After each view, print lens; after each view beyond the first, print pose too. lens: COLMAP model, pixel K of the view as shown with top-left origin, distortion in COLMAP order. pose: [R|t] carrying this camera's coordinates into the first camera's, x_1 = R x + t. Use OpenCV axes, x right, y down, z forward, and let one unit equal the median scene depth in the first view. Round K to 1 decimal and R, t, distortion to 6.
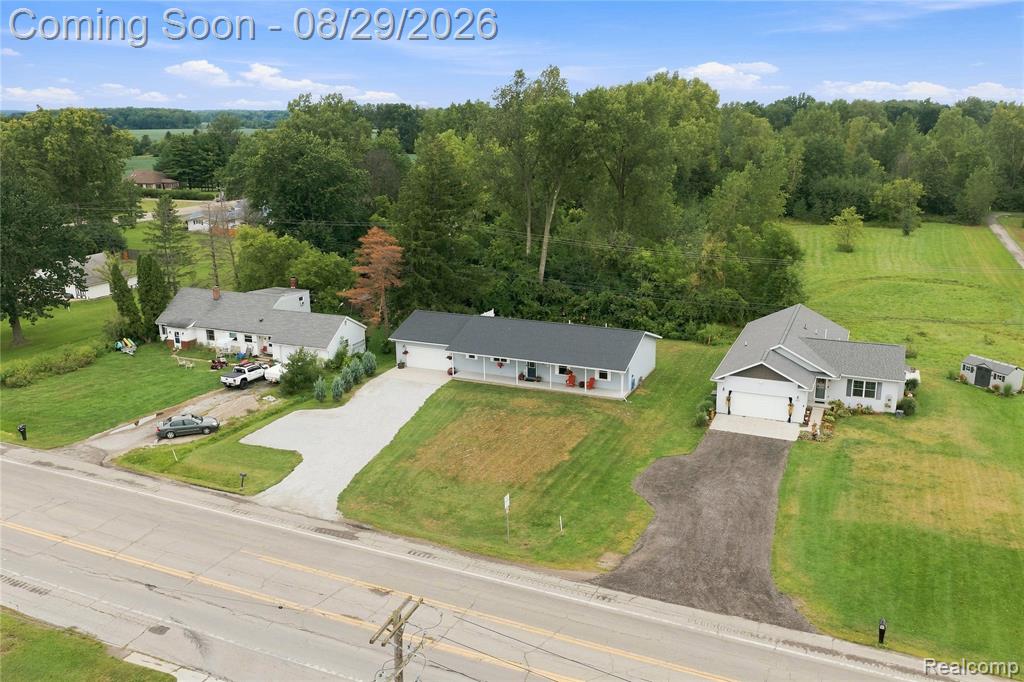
lens RADIAL K [[847.6, 0, 517.3], [0, 847.6, 337.5], [0, 0, 1]] dist [0.015482, -0.030039]
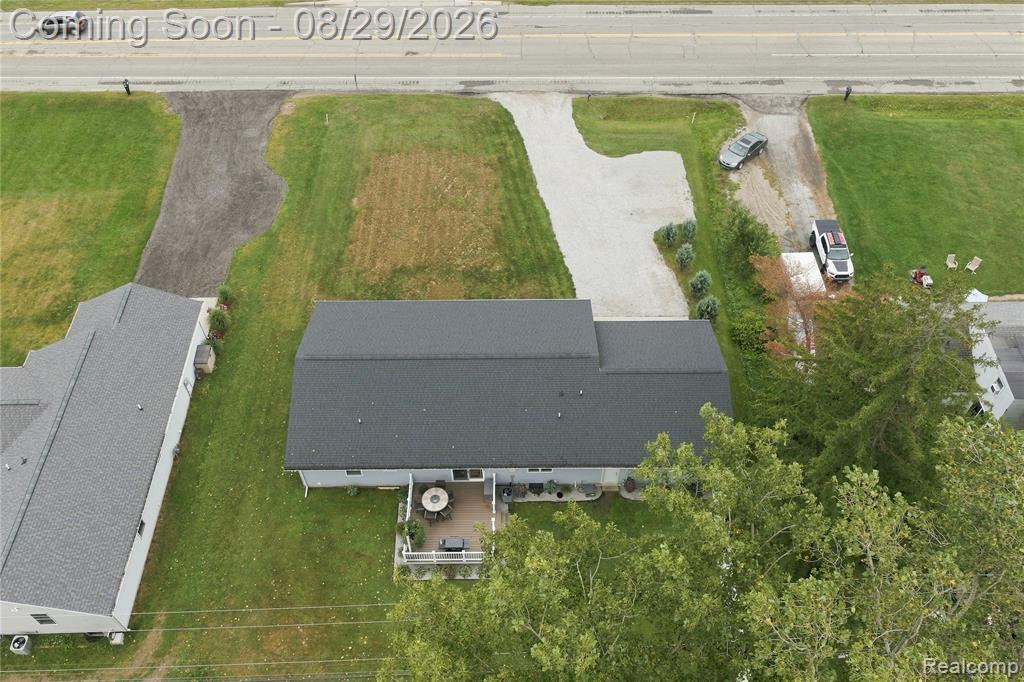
lens RADIAL K [[847.6, 0, 515.3], [0, 847.6, 342.1], [0, 0, 1]] dist [0.015482, -0.030039]
pose [[-0.912570, 0.325733, -0.247211, 0.174571], [-0.089838, 0.430073, 0.898313, -0.671374], [0.398929, 0.841983, -0.363209, 1.450431]]
